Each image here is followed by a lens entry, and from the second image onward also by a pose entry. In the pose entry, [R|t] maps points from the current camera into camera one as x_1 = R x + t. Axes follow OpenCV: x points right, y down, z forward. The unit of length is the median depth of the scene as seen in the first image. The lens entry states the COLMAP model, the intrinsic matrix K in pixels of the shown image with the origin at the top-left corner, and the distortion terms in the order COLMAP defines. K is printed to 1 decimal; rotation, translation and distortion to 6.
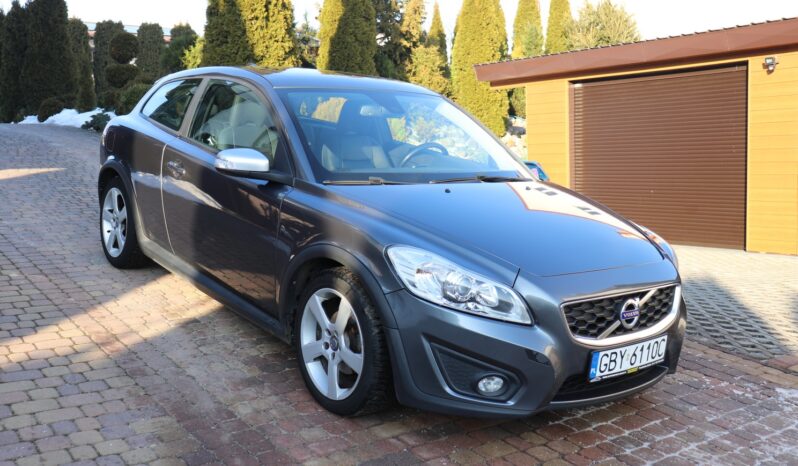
lens RADIAL K [[827.2, 0, 399.0], [0, 827.2, 233.0], [0, 0, 1]] dist [-0.026594, -0.008232]
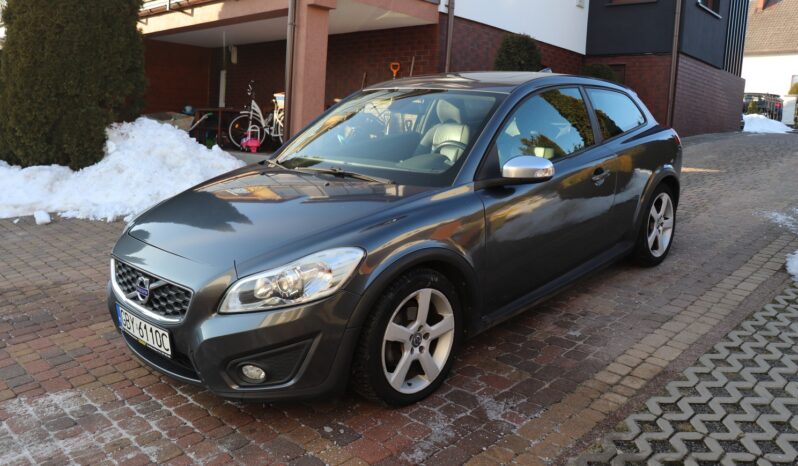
lens RADIAL K [[671.8, 0, 391.1], [0, 671.8, 238.4], [0, 0, 1]] dist [-0.189260, 0.184569]
pose [[0.114759, 0.174094, -0.978019, 1.143570], [-0.159379, 0.974997, 0.154854, -0.151627], [0.980525, 0.138105, 0.139637, 1.192092]]
